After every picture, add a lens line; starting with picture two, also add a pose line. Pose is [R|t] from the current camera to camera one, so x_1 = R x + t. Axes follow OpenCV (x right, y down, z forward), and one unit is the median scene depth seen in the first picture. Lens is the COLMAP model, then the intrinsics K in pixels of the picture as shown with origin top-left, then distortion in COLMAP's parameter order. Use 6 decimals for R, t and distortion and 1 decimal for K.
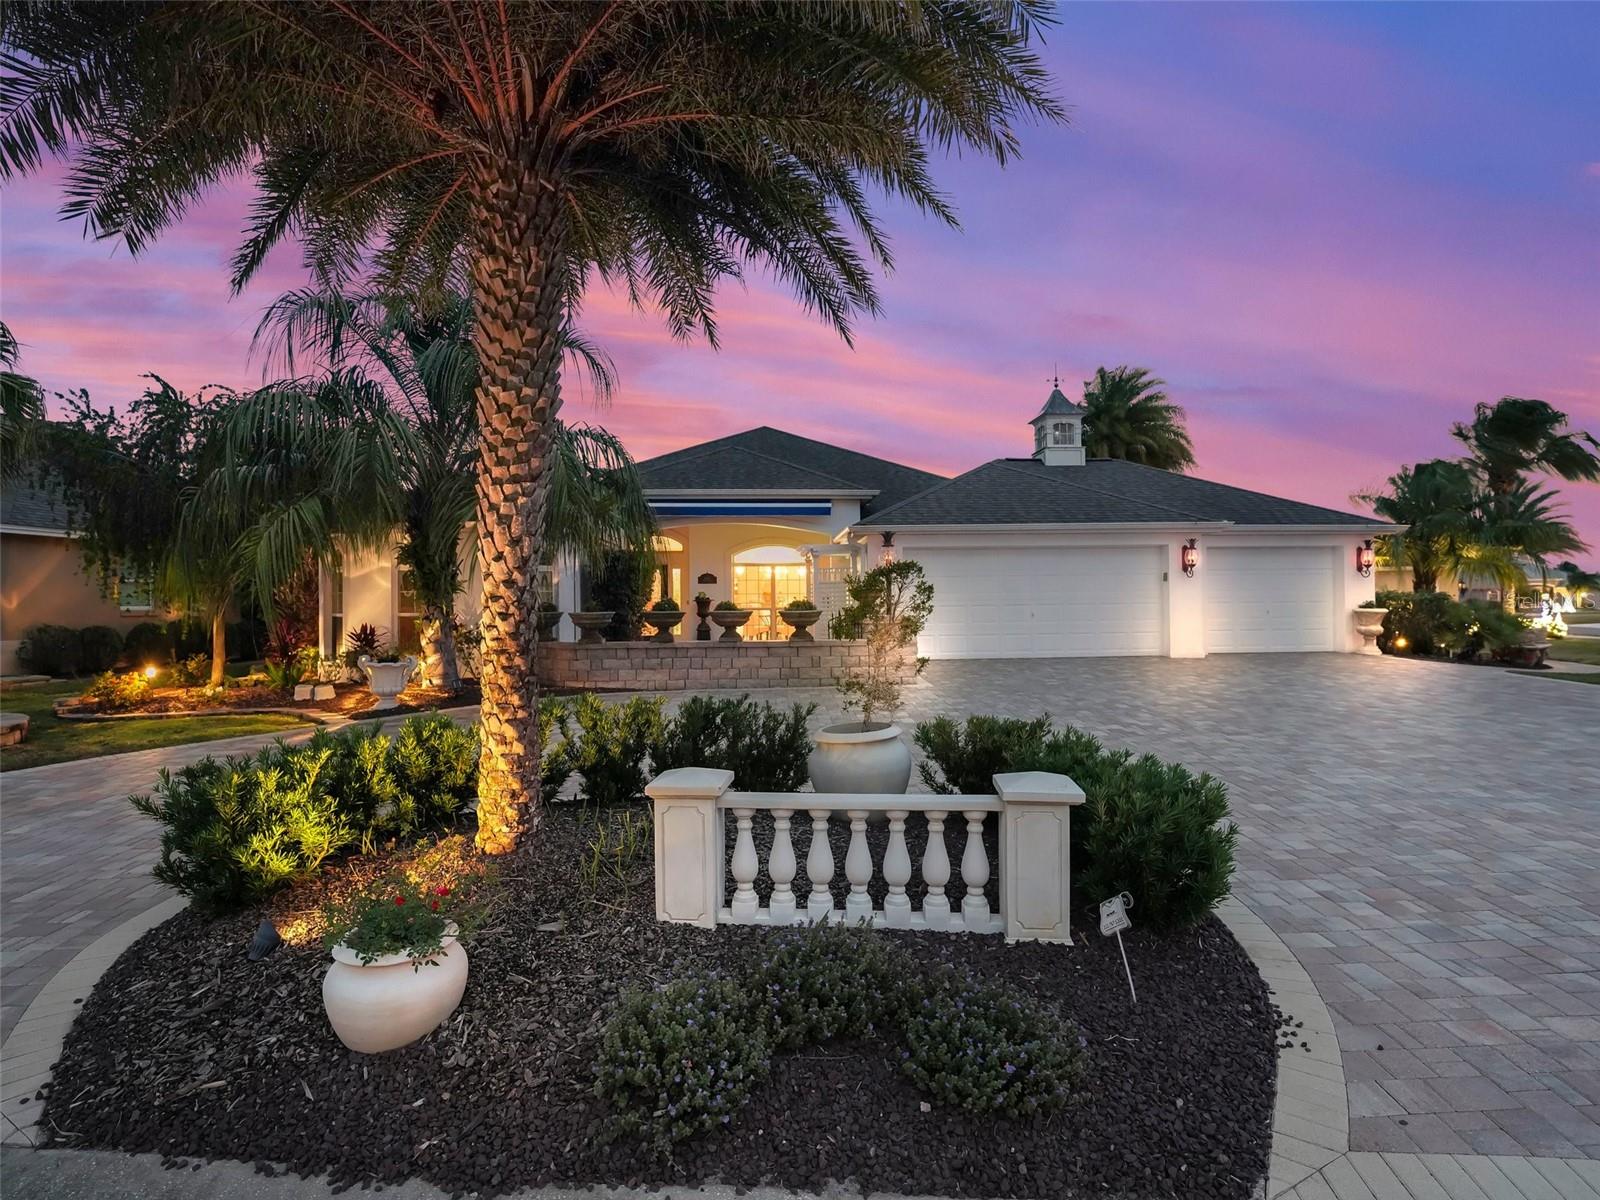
lens RADIAL K [[738.4, 0, 800.0], [0, 738.4, 600.0], [0, 0, 1]] dist [0.000423, 0.000048]
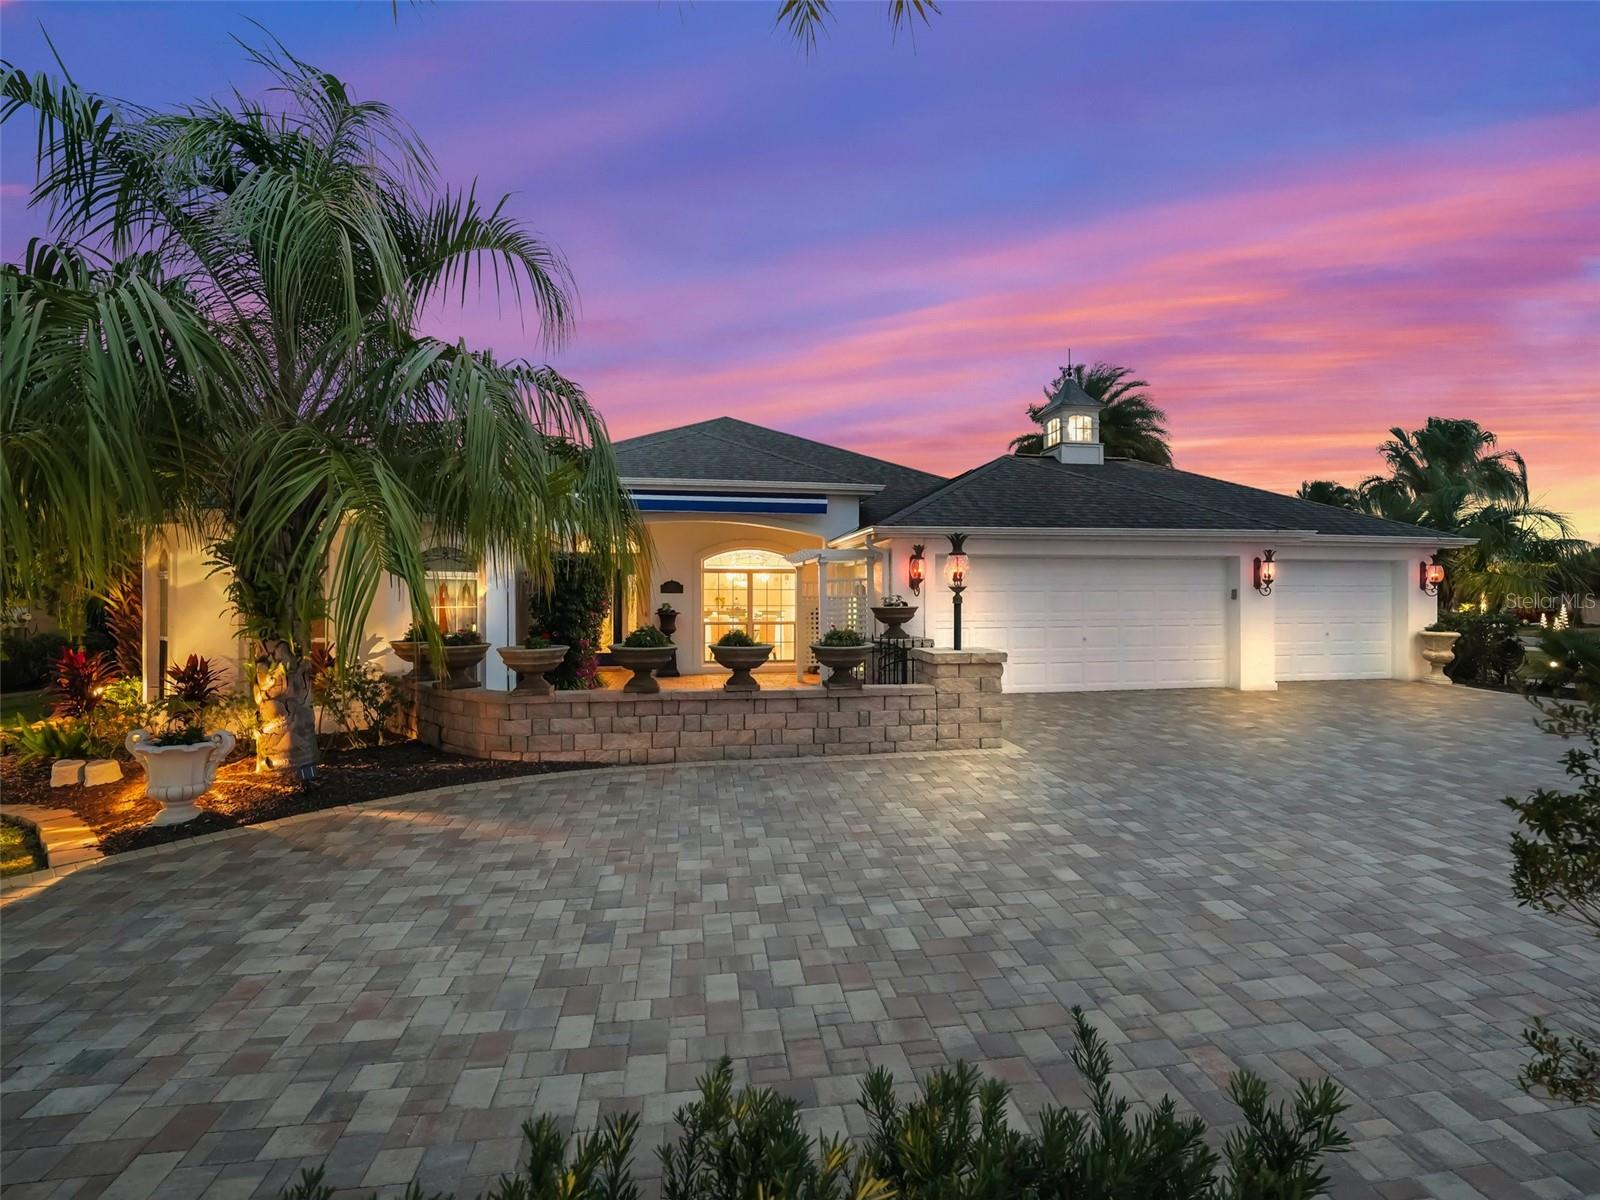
lens RADIAL K [[696.6, 0, 800.0], [0, 696.6, 600.0], [0, 0, 1]] dist [-0.018015, 0.000240]
pose [[0.994779, 0.008752, 0.101675, -0.091093], [-0.008918, 0.999960, 0.001183, -0.024501], [-0.101661, -0.002083, 0.994817, 0.298849]]
